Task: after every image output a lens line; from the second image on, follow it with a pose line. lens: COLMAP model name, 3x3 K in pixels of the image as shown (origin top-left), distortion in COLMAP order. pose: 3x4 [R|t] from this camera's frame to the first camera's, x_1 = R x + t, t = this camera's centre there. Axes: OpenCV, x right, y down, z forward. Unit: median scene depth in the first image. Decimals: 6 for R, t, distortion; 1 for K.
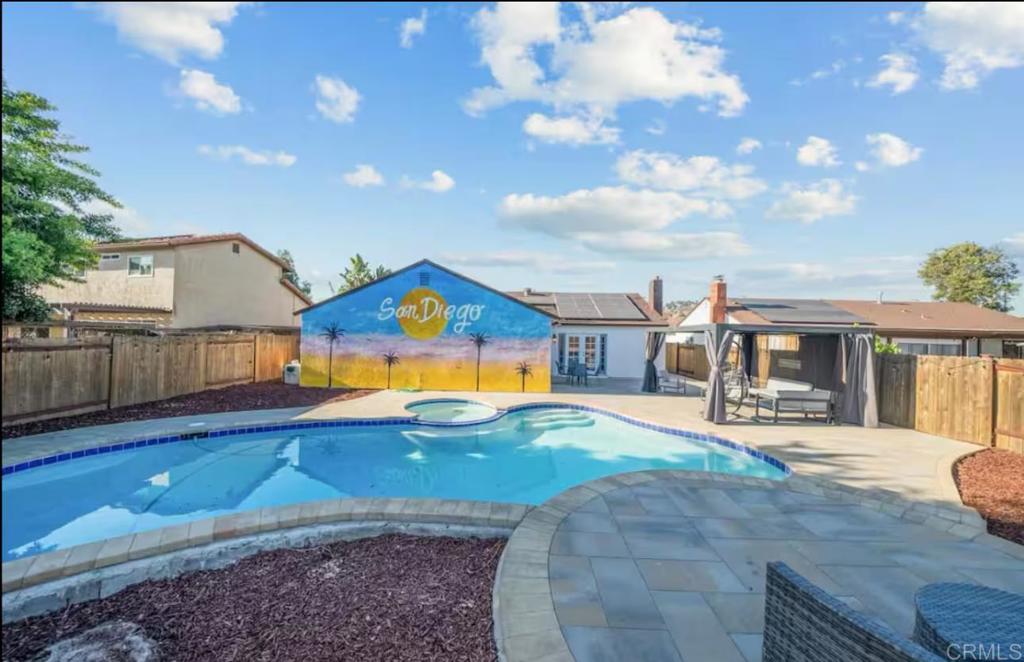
lens RADIAL K [[368.6, 0, 512.5], [0, 368.6, 331.3], [0, 0, 1]] dist [-0.002579, -0.000170]
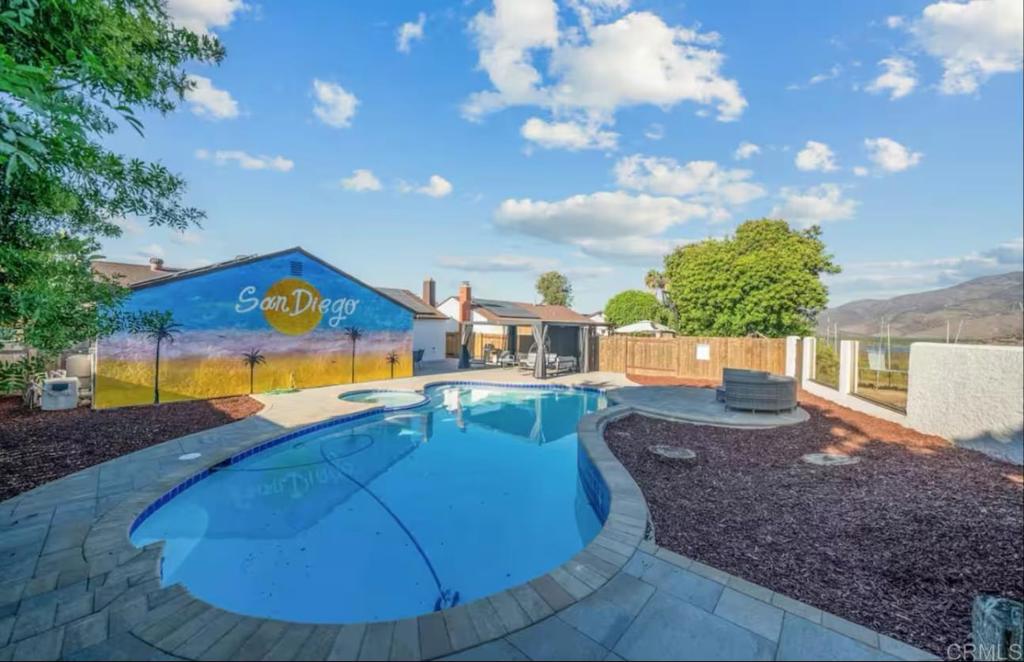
lens RADIAL K [[368.6, 0, 512.7], [0, 368.6, 329.8], [0, 0, 1]] dist [-0.002579, -0.000170]
pose [[0.655007, -0.015931, 0.755455, -0.580207], [-0.004462, 0.999679, 0.024950, -0.014720], [-0.755610, -0.019713, 0.654726, -0.009831]]
